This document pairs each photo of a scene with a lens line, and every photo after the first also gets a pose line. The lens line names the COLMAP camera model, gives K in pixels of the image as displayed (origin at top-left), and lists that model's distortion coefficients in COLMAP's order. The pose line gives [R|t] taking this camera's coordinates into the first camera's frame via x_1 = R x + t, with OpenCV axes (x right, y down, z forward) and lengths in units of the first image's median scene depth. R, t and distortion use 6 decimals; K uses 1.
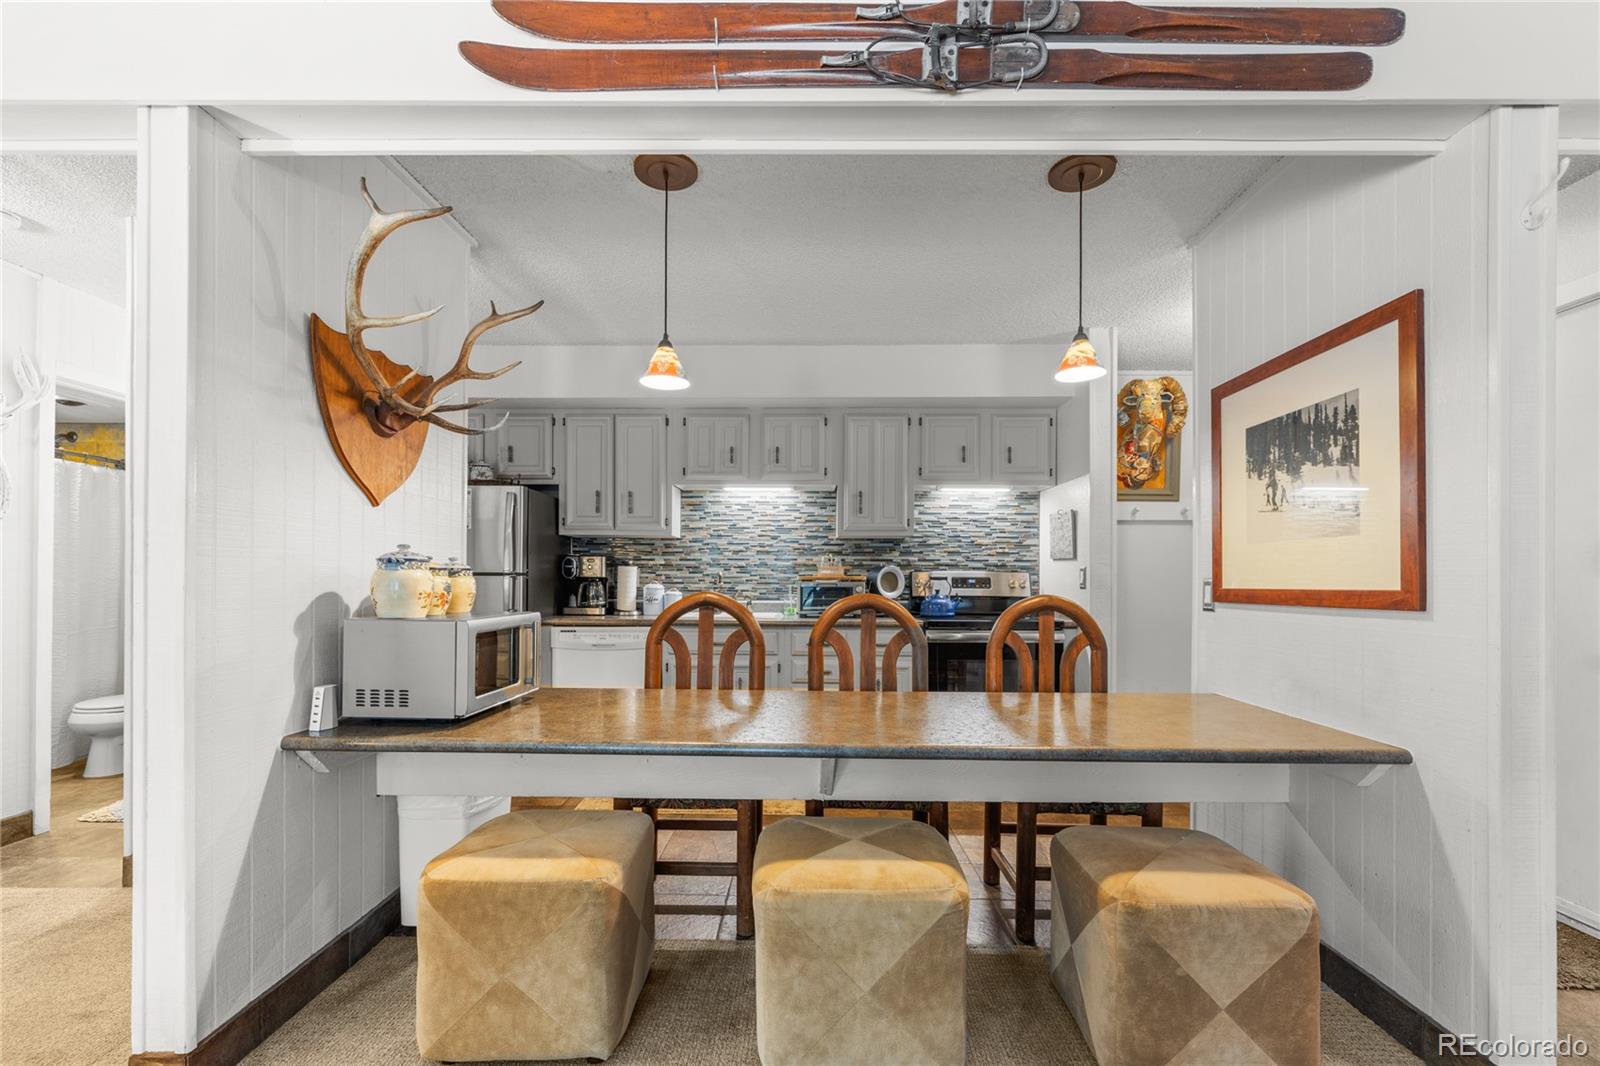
lens RADIAL K [[684.6, 0, 802.2], [0, 684.6, 574.4], [0, 0, 1]] dist [0.001733, 0.000142]
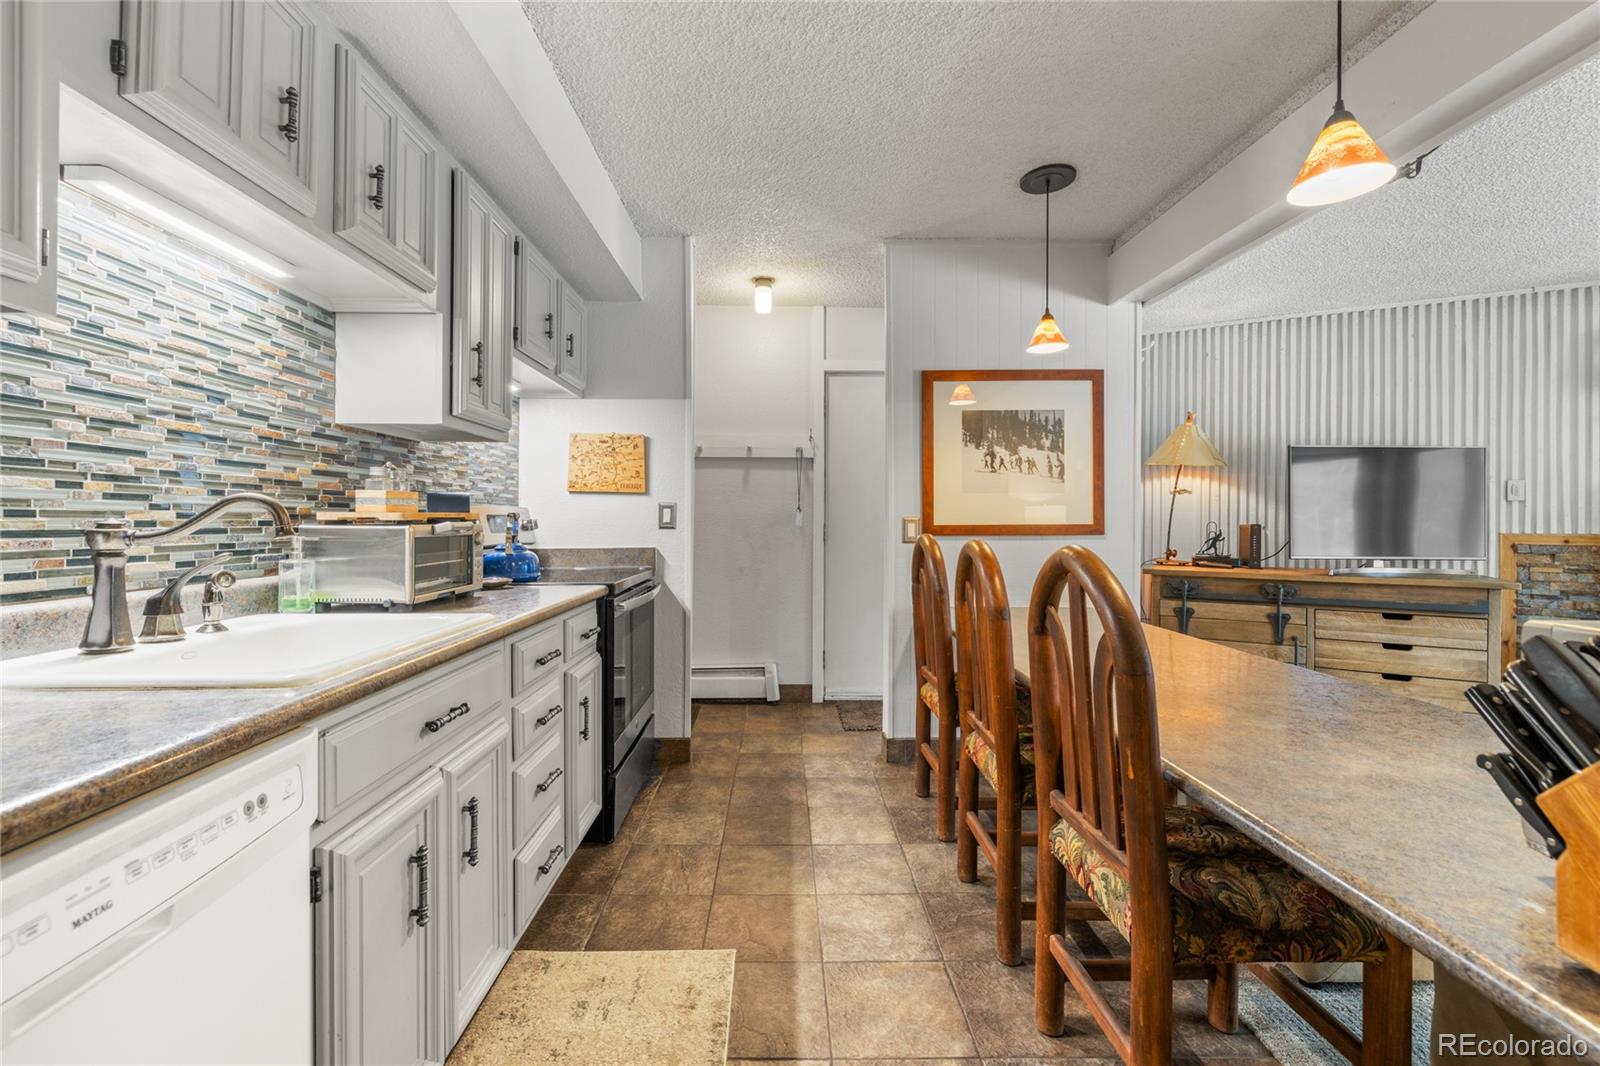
lens RADIAL K [[673.4, 0, 775.3], [0, 673.4, 526.3], [0, 0, 1]] dist [0.000914, 0.000087]
pose [[-0.011641, -0.016932, 0.999789, -0.414564], [-0.009468, 0.999814, 0.016822, 0.002661], [-0.999887, -0.009270, -0.011799, 0.795627]]
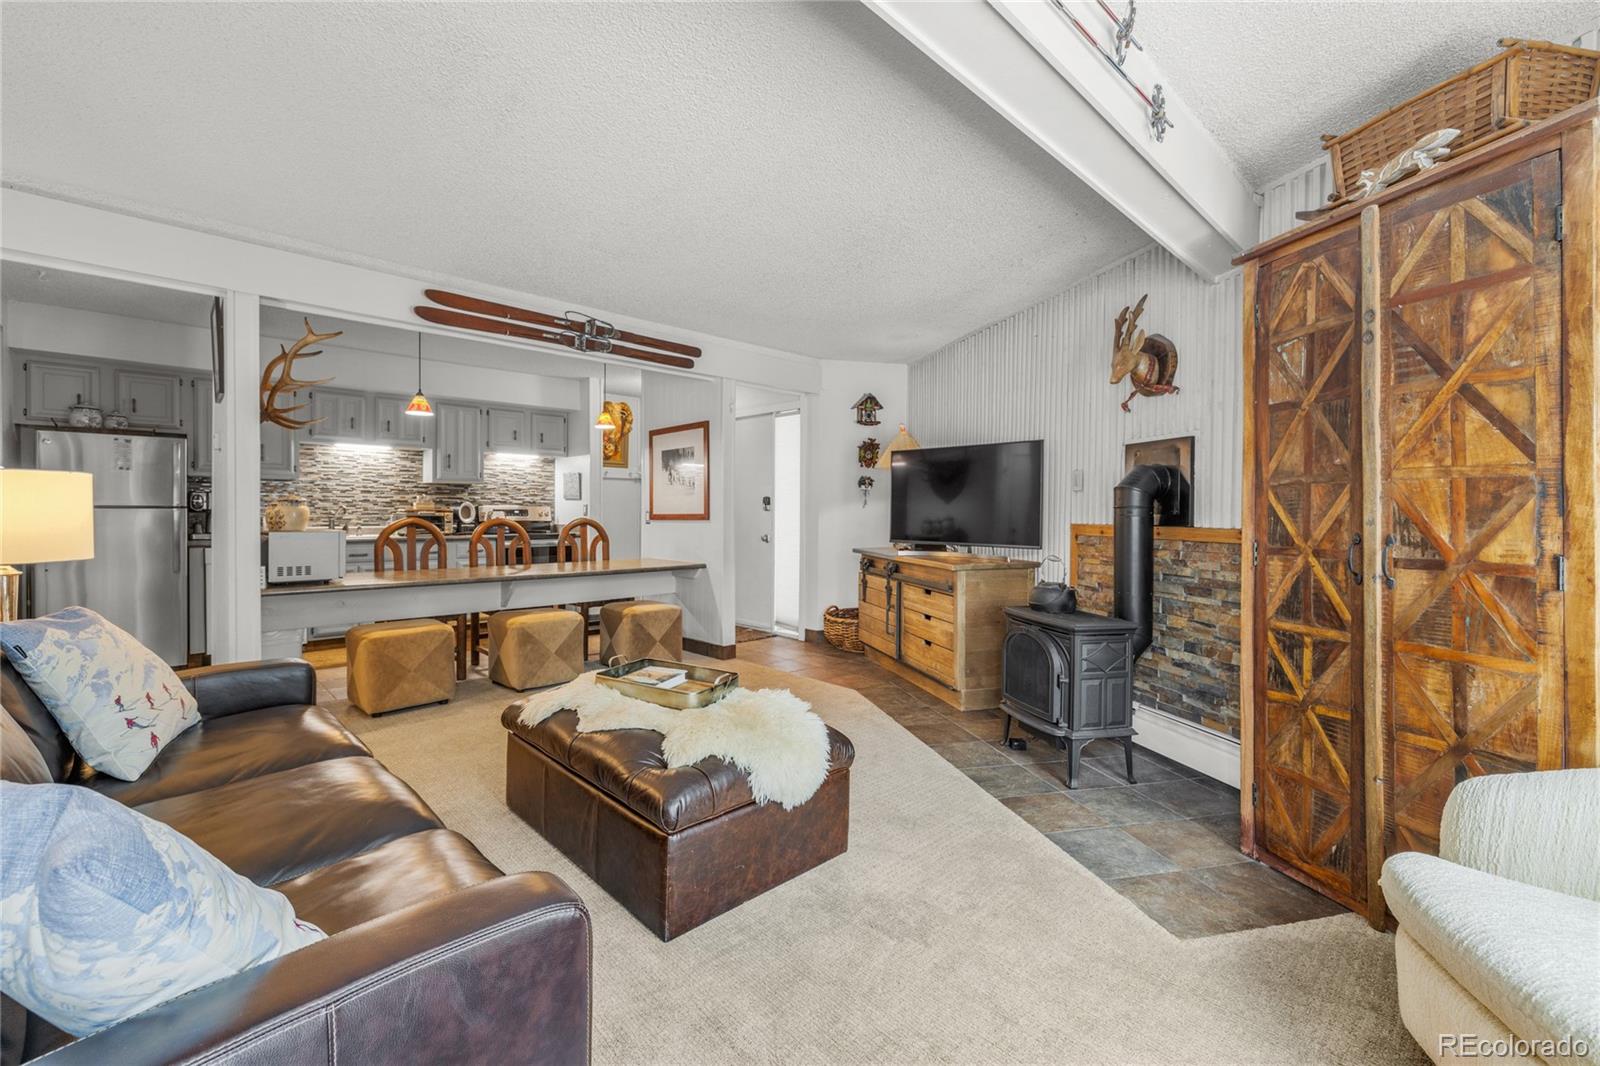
lens RADIAL K [[673.4, 0, 775.3], [0, 673.4, 526.3], [0, 0, 1]] dist [0.000914, 0.000087]
pose [[0.727398, -0.017686, 0.685988, -0.431607], [-0.002730, 0.999585, 0.028666, -0.003645], [-0.686211, -0.022725, 0.727048, -0.628171]]
